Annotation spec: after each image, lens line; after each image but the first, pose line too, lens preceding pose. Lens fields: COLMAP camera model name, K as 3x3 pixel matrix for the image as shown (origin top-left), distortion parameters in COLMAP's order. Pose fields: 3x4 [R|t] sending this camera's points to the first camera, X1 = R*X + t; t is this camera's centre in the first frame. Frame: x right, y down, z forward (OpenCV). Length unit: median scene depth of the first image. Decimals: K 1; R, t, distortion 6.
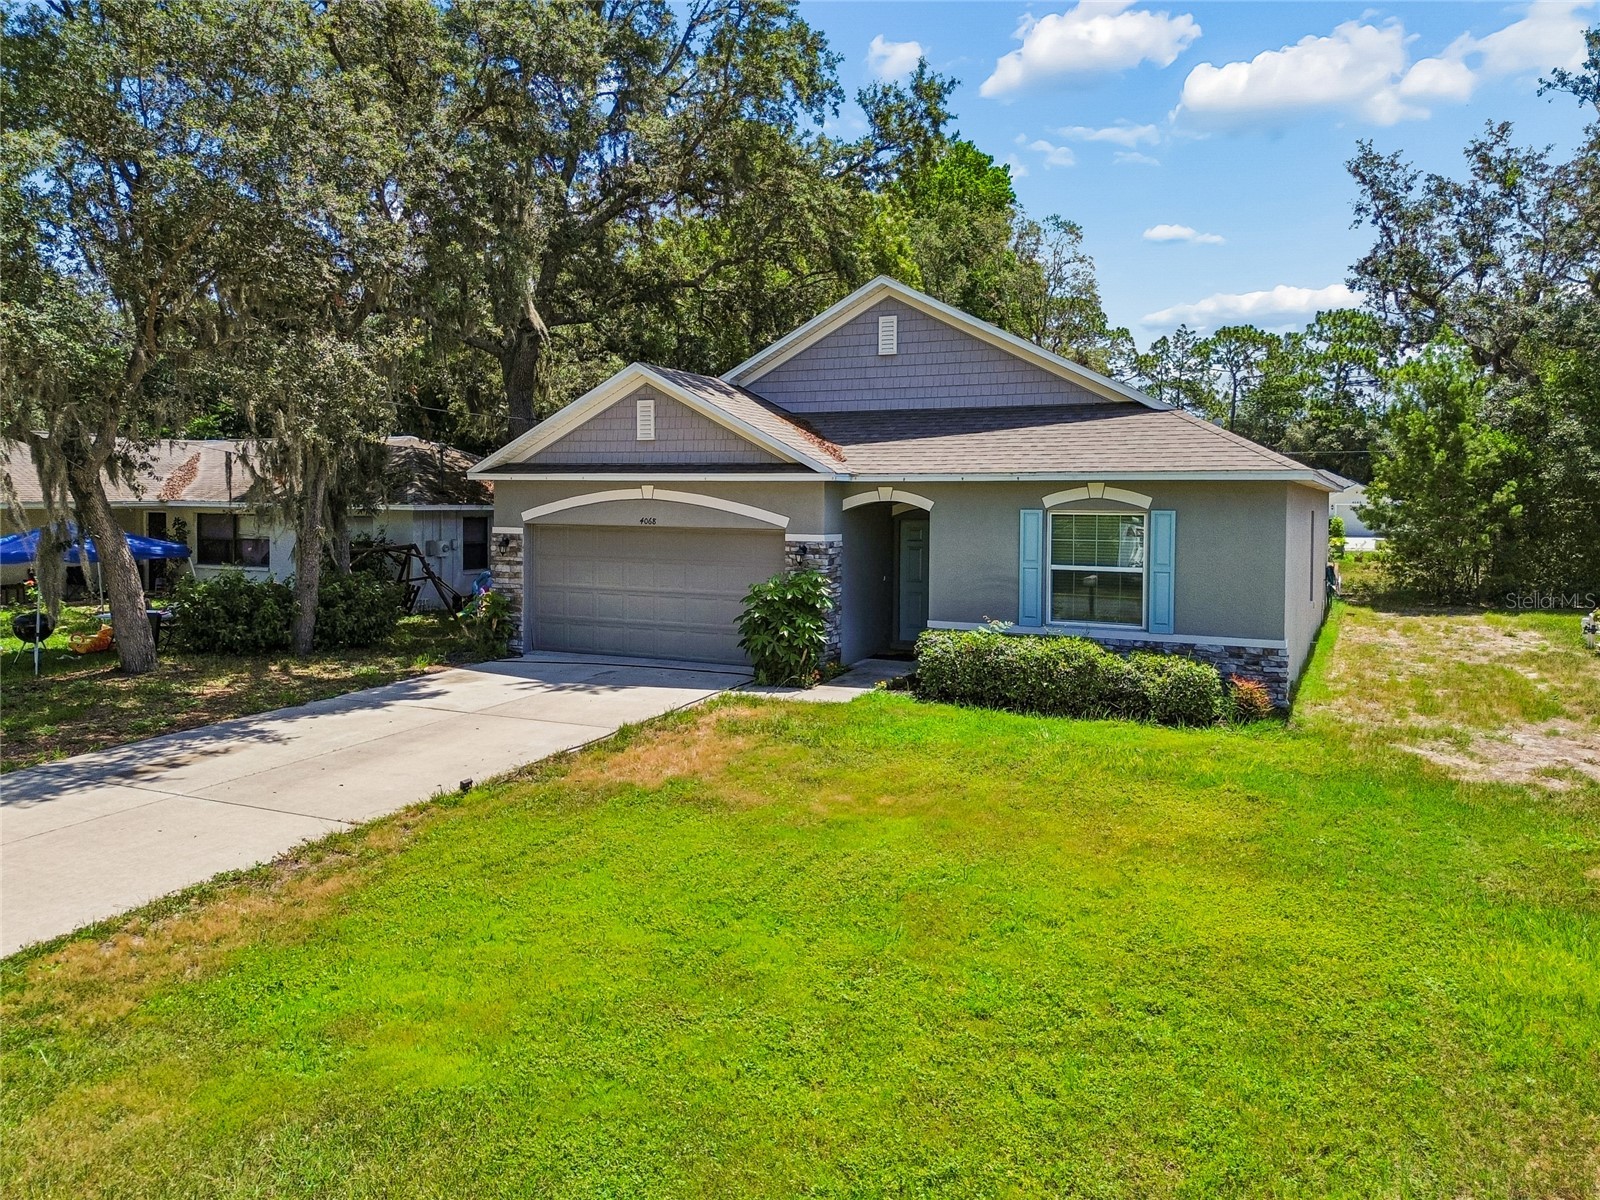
lens RADIAL K [[1147.7, 0, 794.7], [0, 1147.7, 566.3], [0, 0, 1]] dist [0.062885, -0.065136]
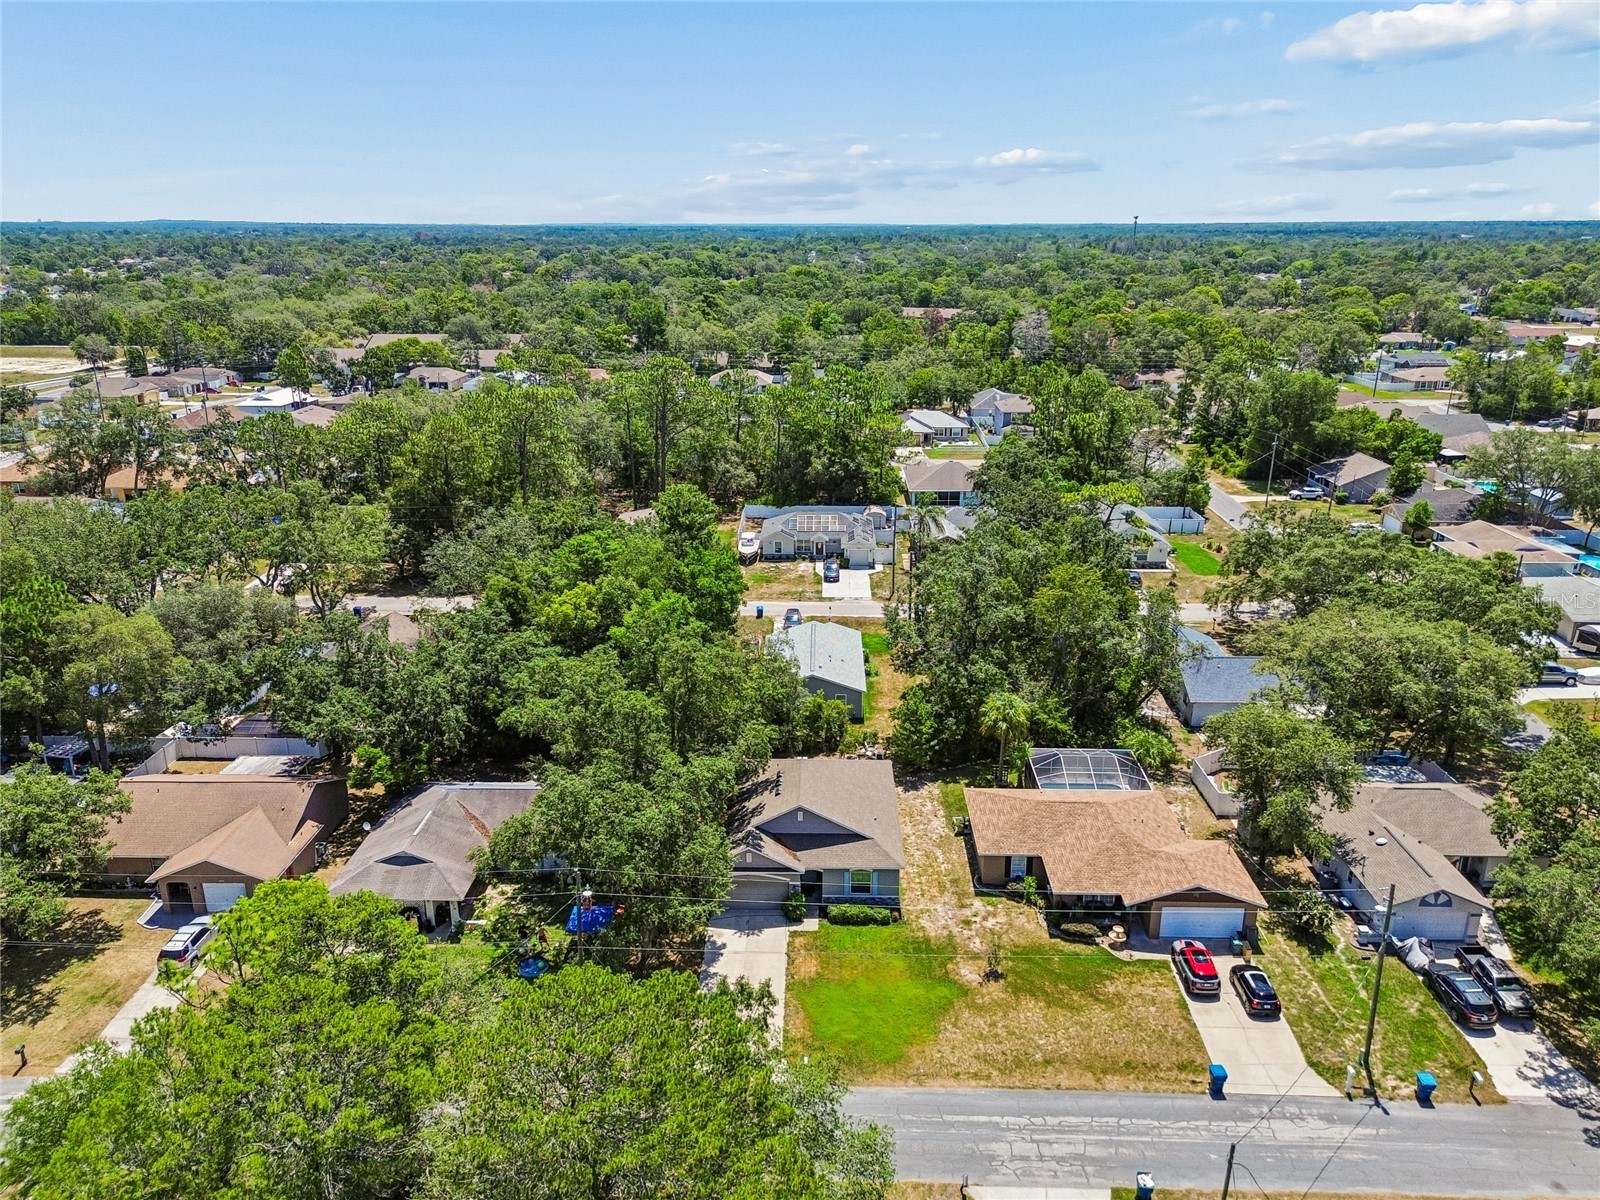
lens RADIAL K [[1154.9, 0, 796.3], [0, 1154.9, 603.9], [0, 0, 1]] dist [0.070278, -0.062397]
pose [[0.903714, -0.145584, 0.402625, -1.527378], [0.032991, 0.961294, 0.273542, -2.144759], [-0.426864, -0.233921, 0.873538, -2.434863]]
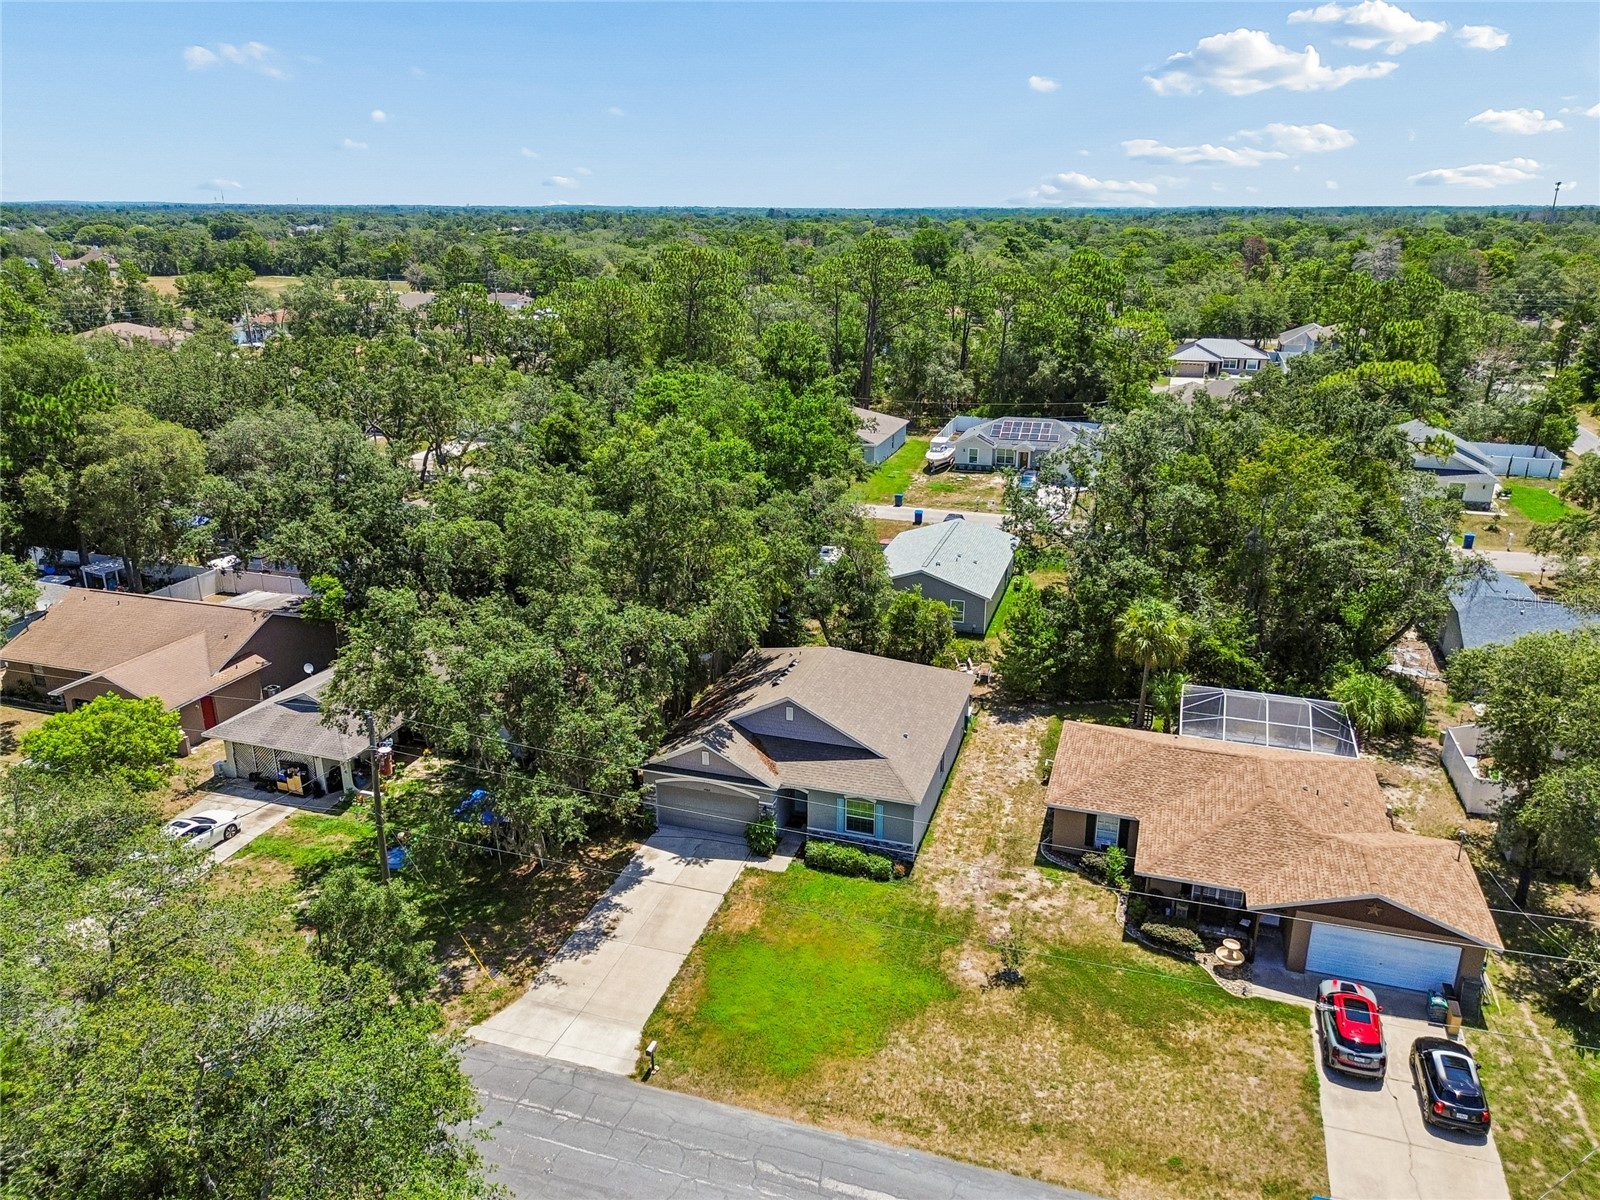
lens RADIAL K [[1141.8, 0, 800.0], [0, 1141.8, 600.0], [0, 0, 1]] dist [0.072346, -0.066566]
pose [[0.988123, -0.057507, 0.142498, -0.294367], [0.016167, 0.961091, 0.275758, -1.344250], [-0.152811, -0.270179, 0.950606, -1.685433]]
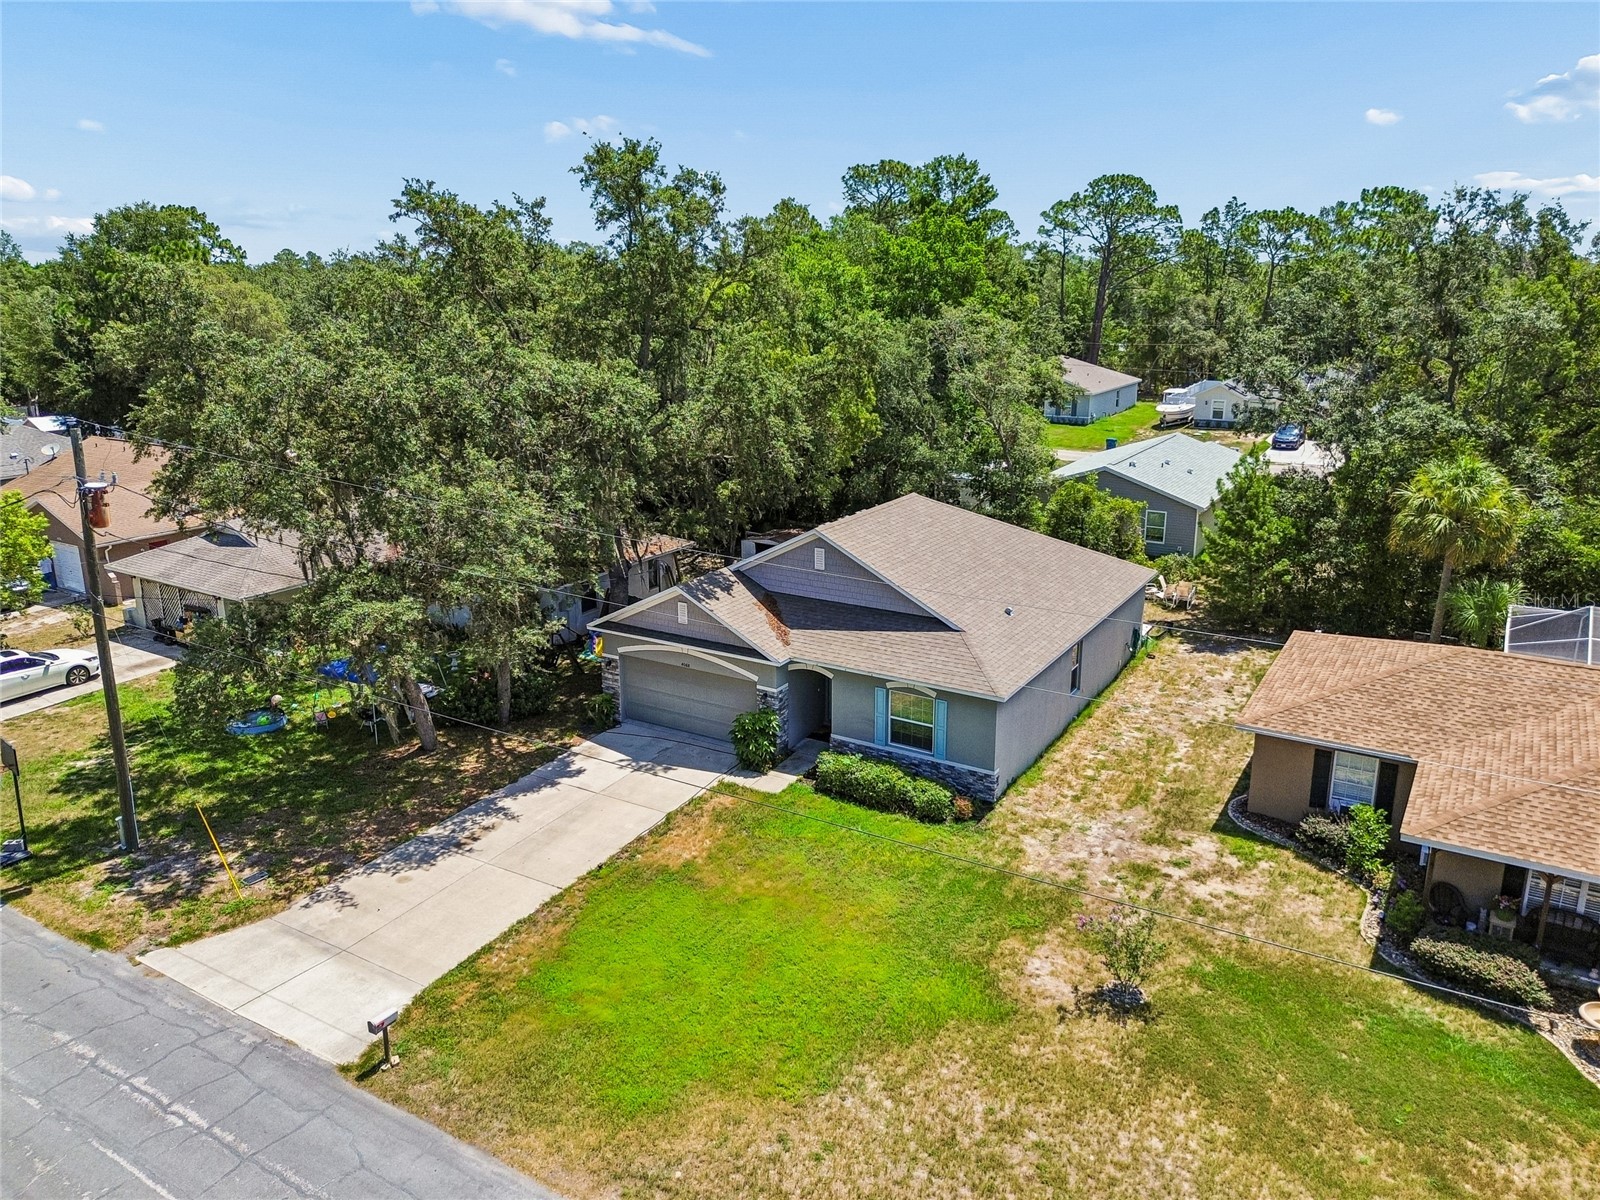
lens RADIAL K [[1142.1, 0, 793.8], [0, 1142.1, 580.9], [0, 0, 1]] dist [0.062884, -0.043243]
pose [[0.996673, 0.011841, -0.080640, 0.200905], [0.004901, 0.978893, 0.204316, -0.577705], [0.081358, -0.204032, 0.975578, -0.782397]]
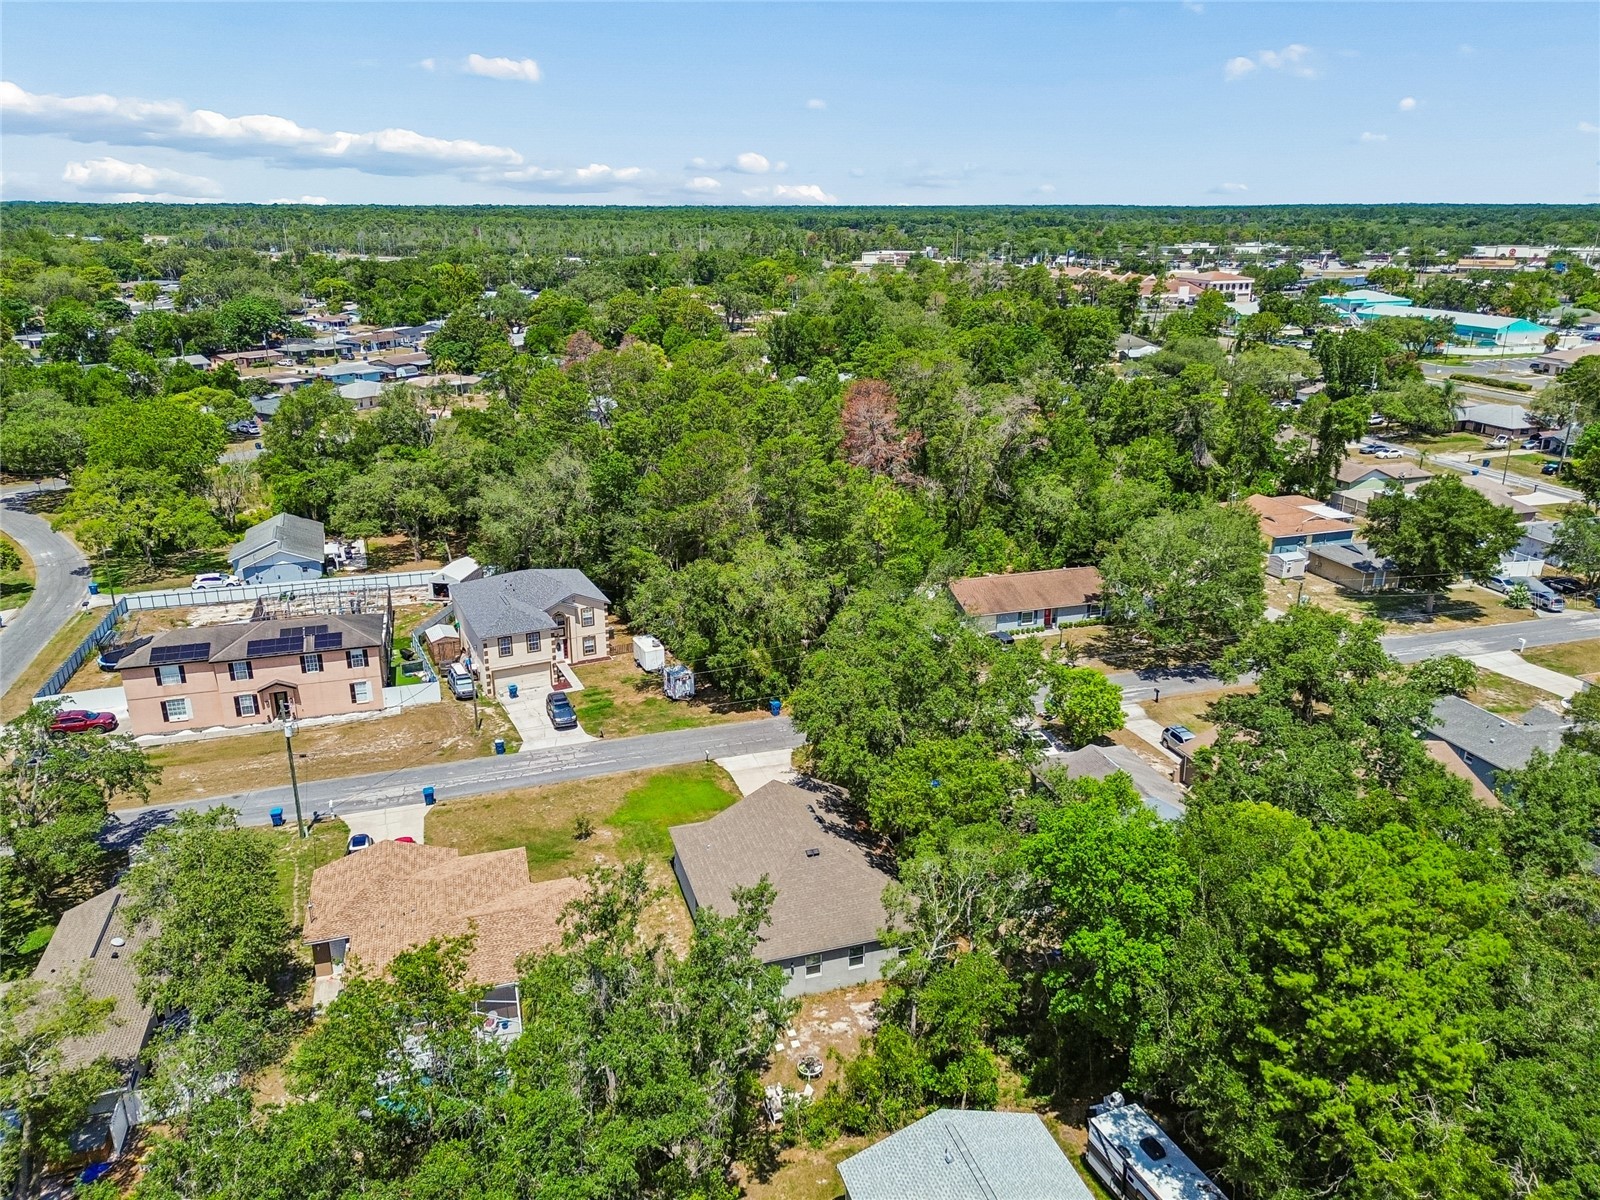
lens RADIAL K [[1092.6, 0, 800.6], [0, 1092.6, 607.5], [0, 0, 1]] dist [0.068200, -0.058337]
pose [[-0.713673, 0.233122, -0.660550, 2.537237], [-0.045594, 0.925537, 0.375902, -2.403925], [0.698994, 0.298388, -0.649902, 3.603104]]
